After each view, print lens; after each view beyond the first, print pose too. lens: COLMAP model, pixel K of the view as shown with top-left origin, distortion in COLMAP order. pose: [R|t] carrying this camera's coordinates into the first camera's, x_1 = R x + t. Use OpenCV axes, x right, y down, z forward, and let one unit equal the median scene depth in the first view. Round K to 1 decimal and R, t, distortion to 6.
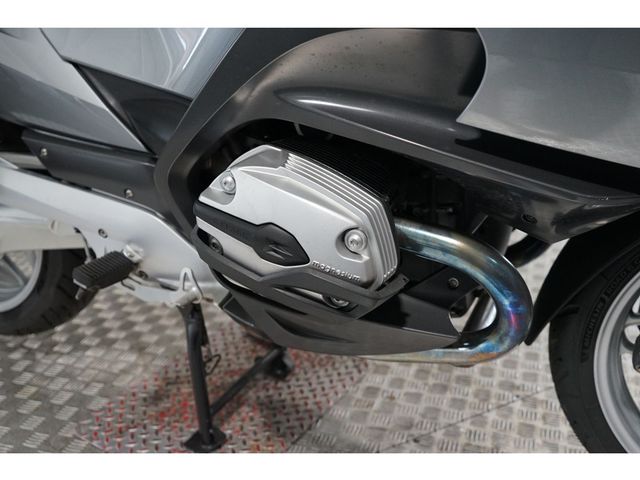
lens RADIAL K [[660.5, 0, 319.6], [0, 660.5, 241.5], [0, 0, 1]] dist [0.004376, 0.000000]
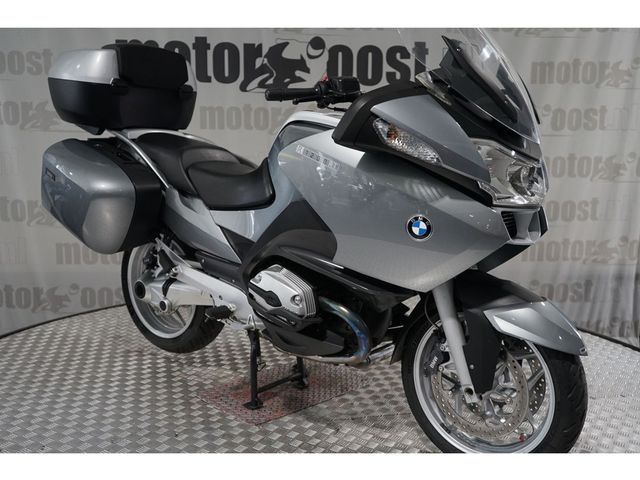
lens RADIAL K [[660.5, 0, 320.9], [0, 660.5, 242.1], [0, 0, 1]] dist [0.004376, 0.000000]
pose [[0.969147, 0.083389, -0.231948, 0.531579], [-0.128340, 0.974126, -0.186028, 0.183612], [0.210434, 0.210057, 0.954774, -1.174542]]
